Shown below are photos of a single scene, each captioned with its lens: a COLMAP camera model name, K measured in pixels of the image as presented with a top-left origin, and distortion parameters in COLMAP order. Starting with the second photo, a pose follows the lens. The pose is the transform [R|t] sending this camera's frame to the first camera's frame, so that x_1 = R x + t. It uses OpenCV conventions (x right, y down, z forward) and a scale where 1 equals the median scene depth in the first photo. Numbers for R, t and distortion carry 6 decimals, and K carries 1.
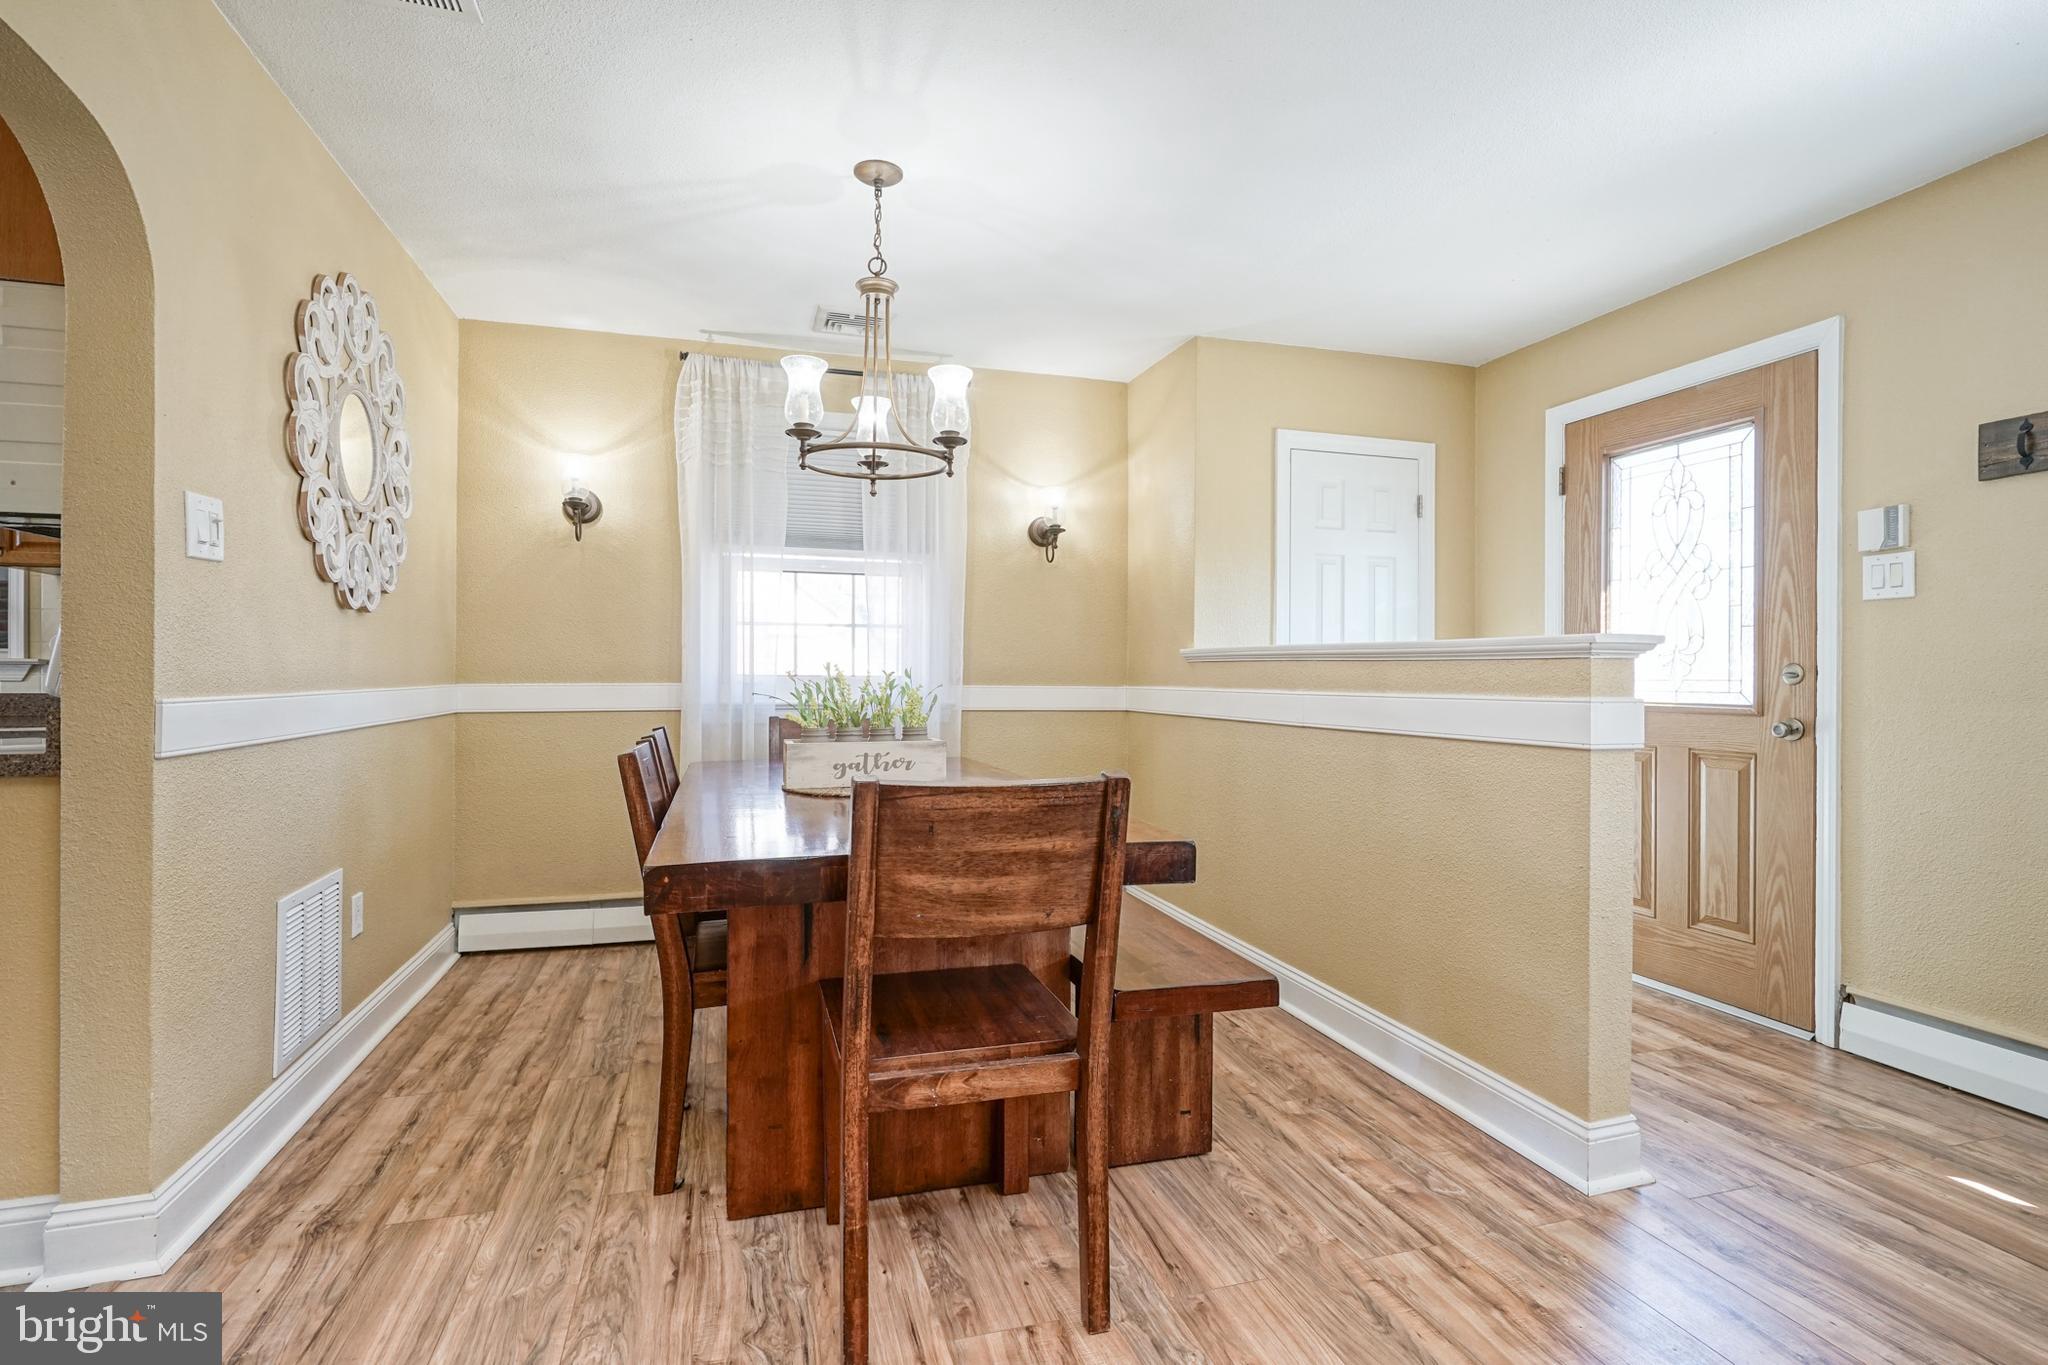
lens RADIAL K [[983.2, 0, 1023.4], [0, 983.2, 676.5], [0, 0, 1]] dist [-0.001180, 0.002039]
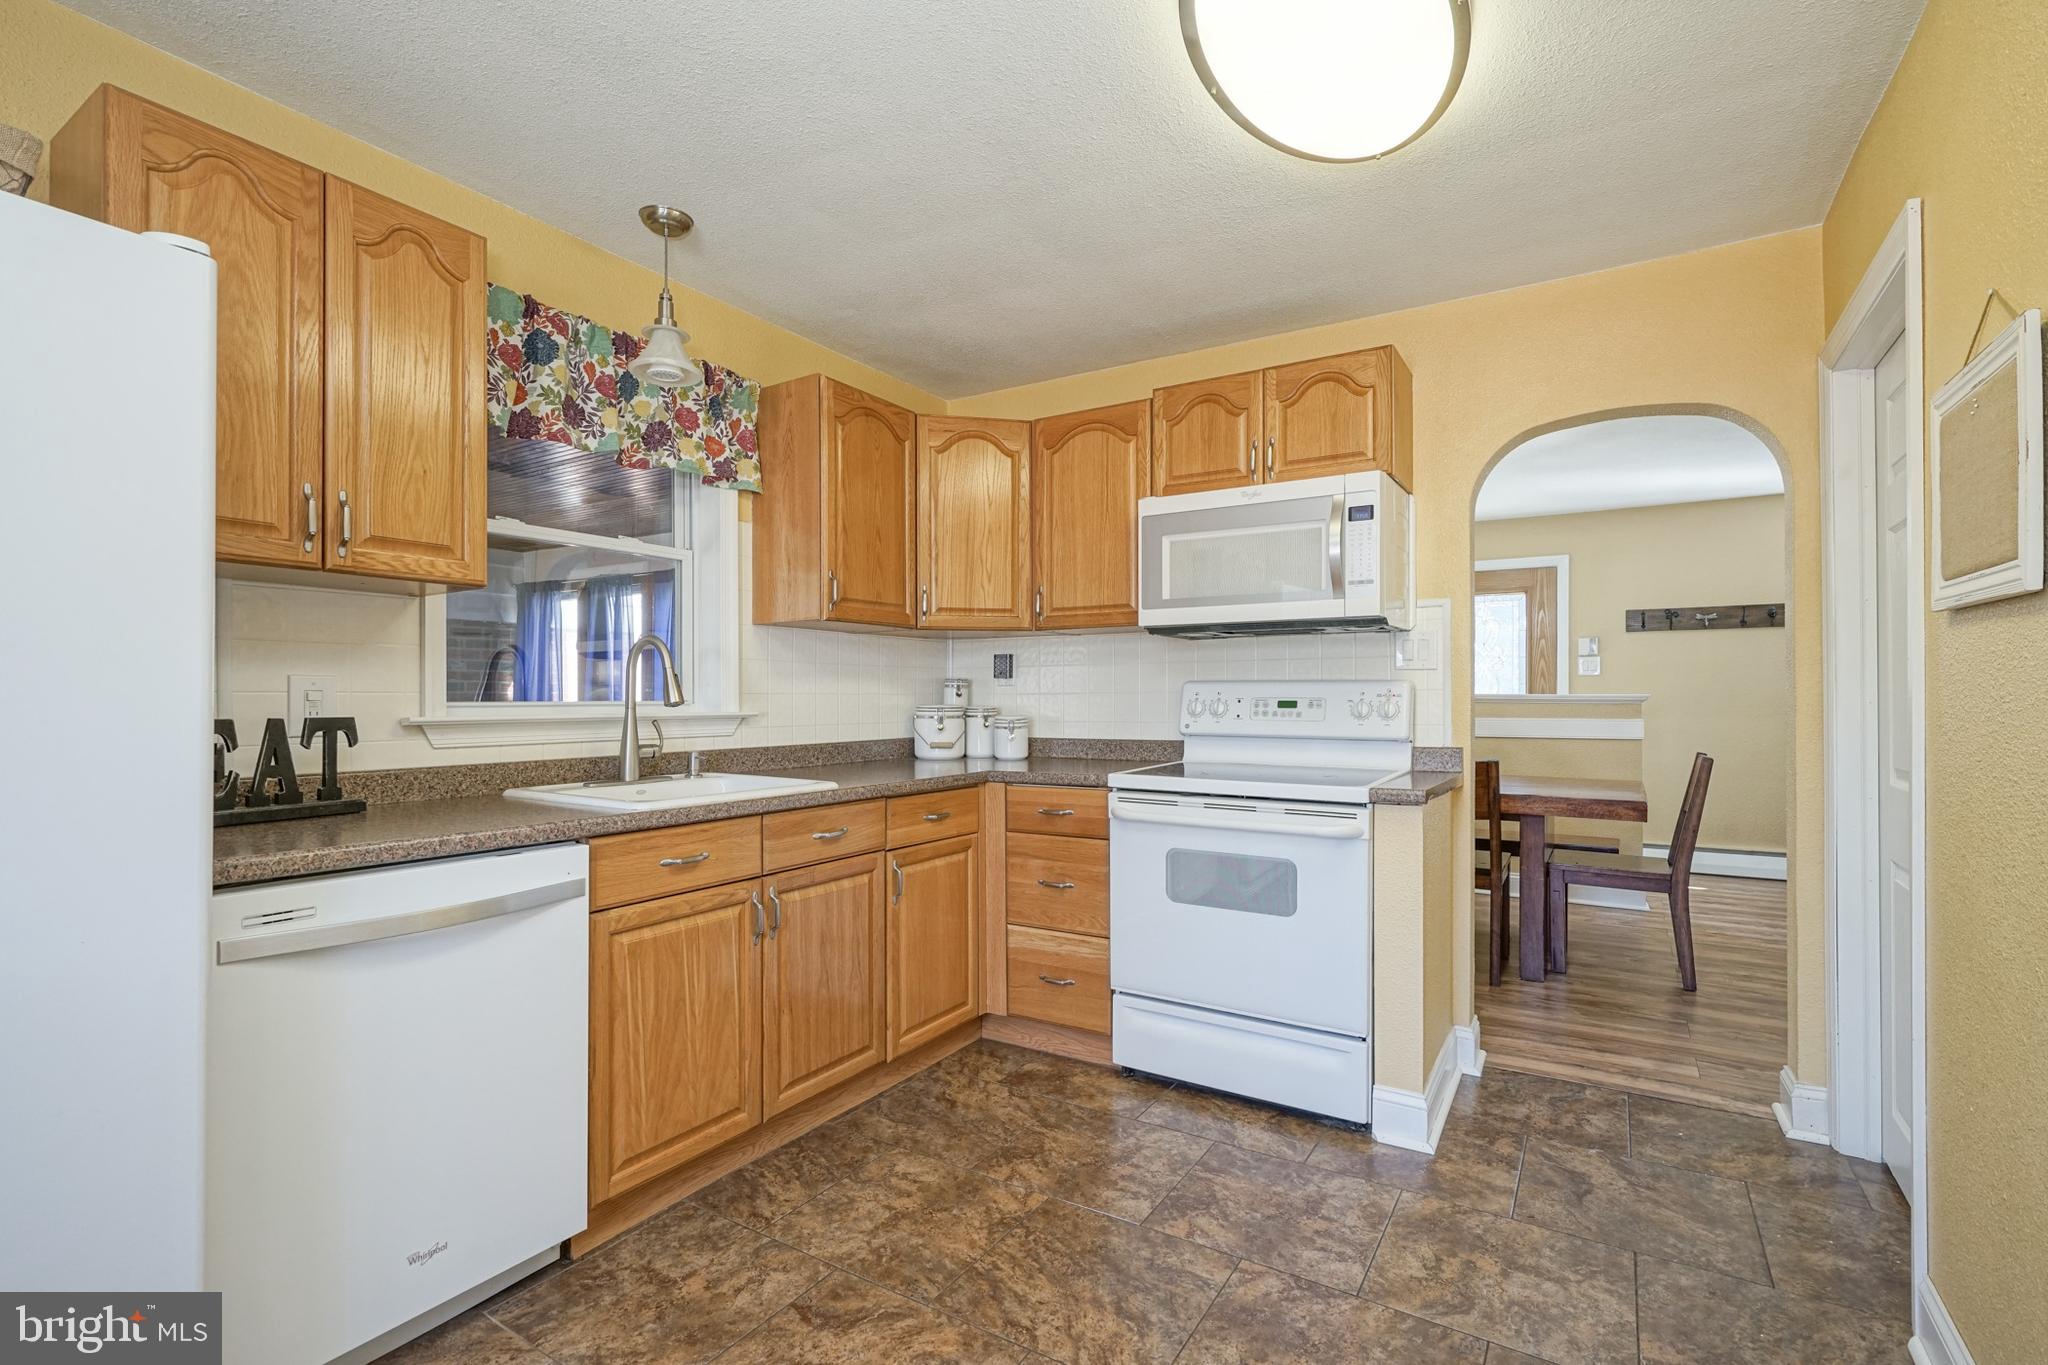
lens RADIAL K [[918.1, 0, 1059.9], [0, 918.1, 699.2], [0, 0, 1]] dist [-0.002731, 0.001111]
pose [[0.739865, -0.003972, 0.672744, -1.625137], [0.003470, 0.999992, 0.002088, -0.027142], [-0.672747, 0.000789, 0.739873, 0.188277]]
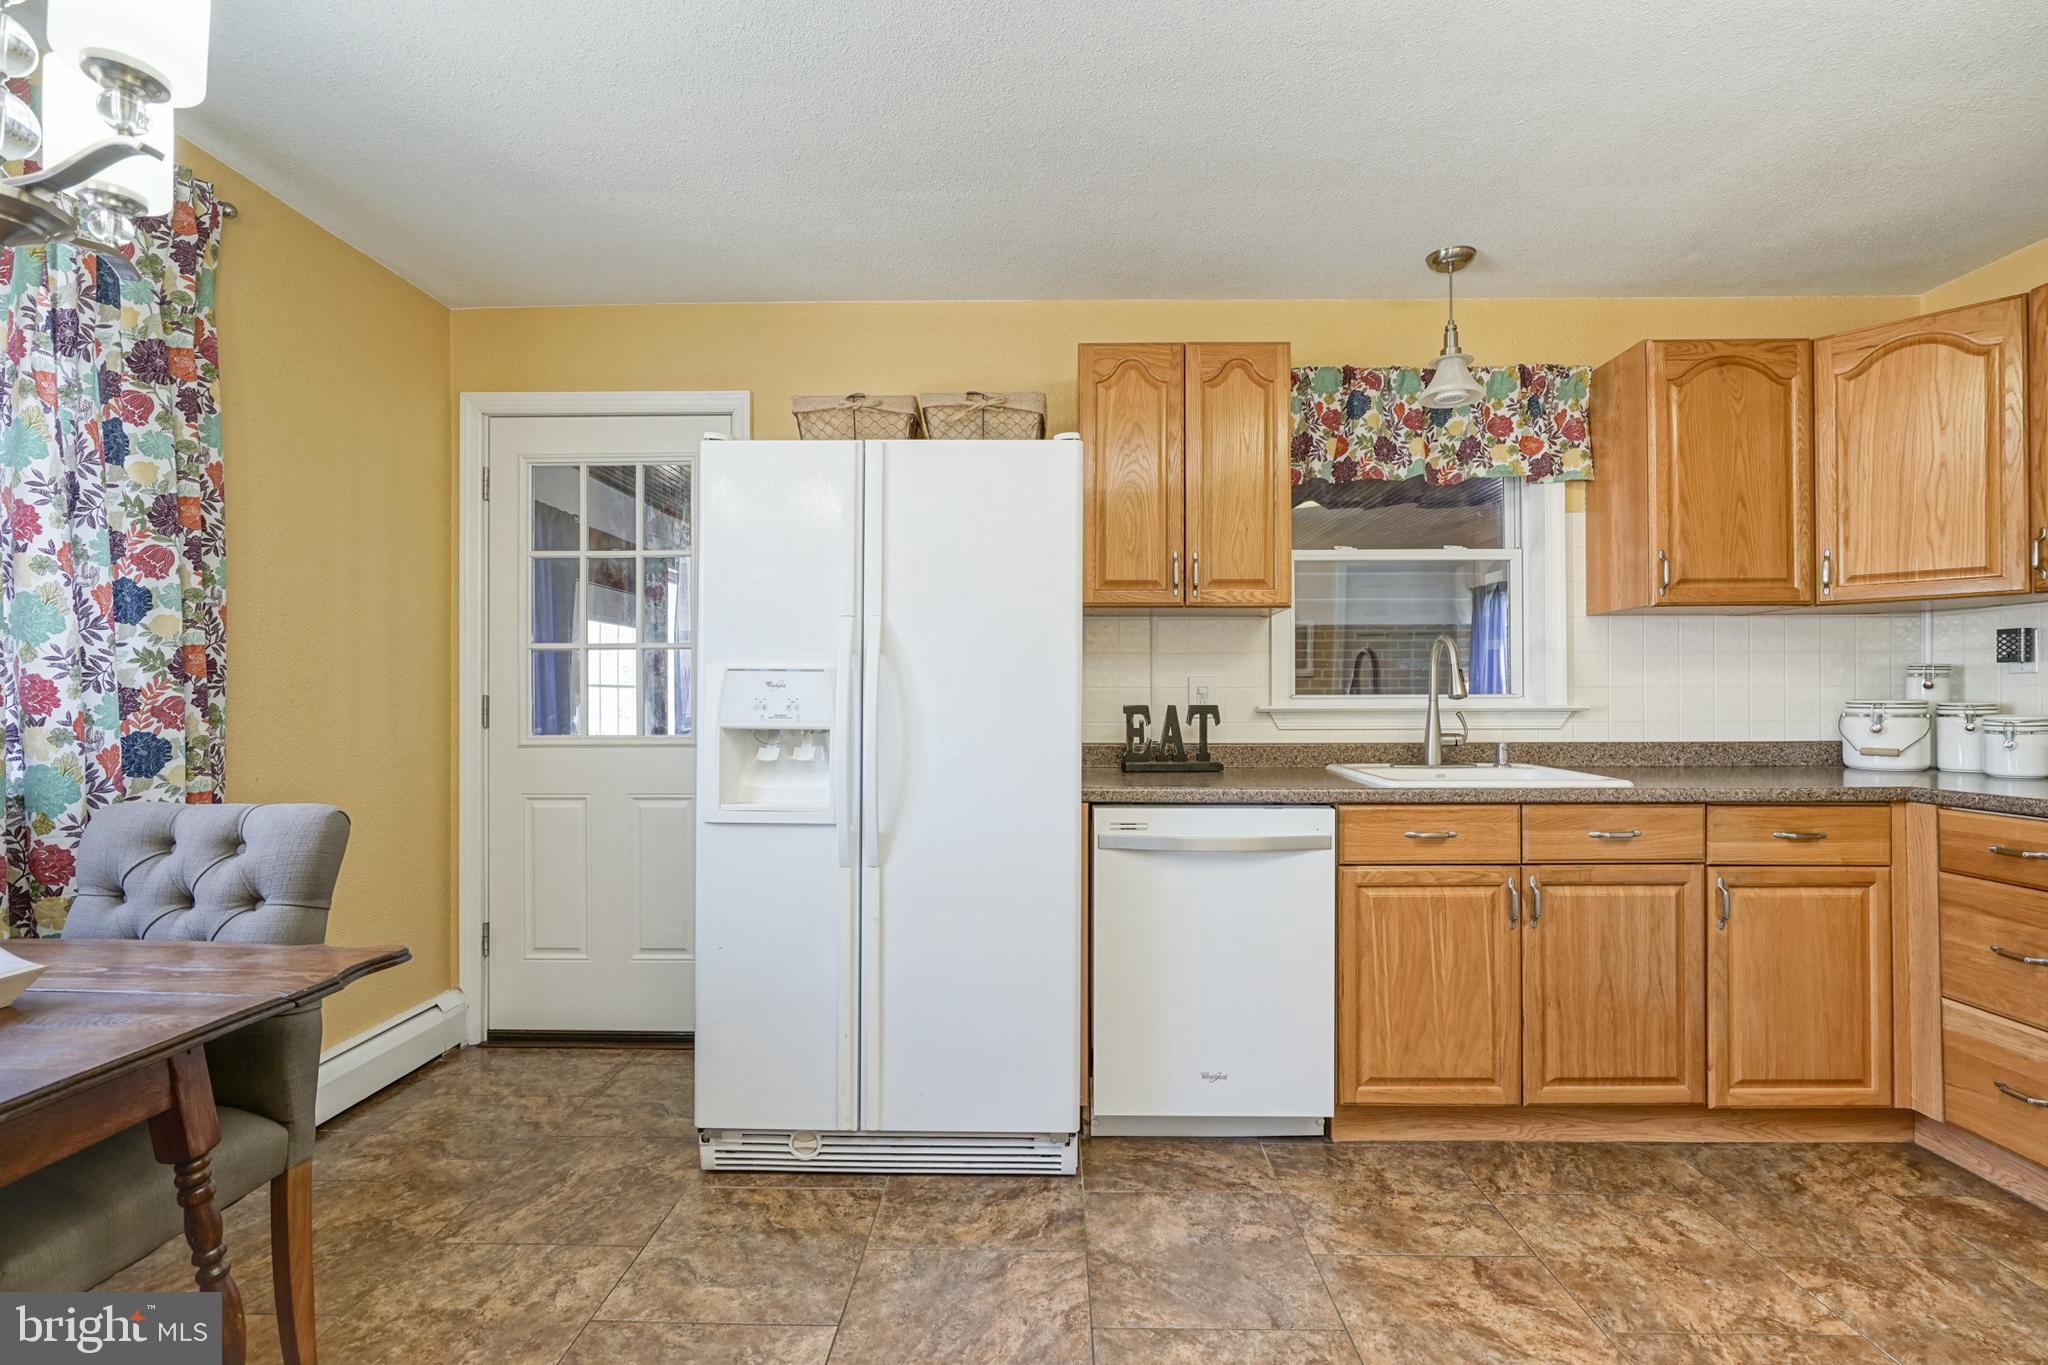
lens RADIAL K [[937.5, 0, 1080.9], [0, 937.5, 691.8], [0, 0, 1]] dist [-0.006104, 0.002327]
pose [[0.964326, -0.005072, -0.264668, -1.514959], [0.004060, 0.999982, -0.004373, -0.025602], [0.264686, 0.003143, 0.964330, 0.102329]]
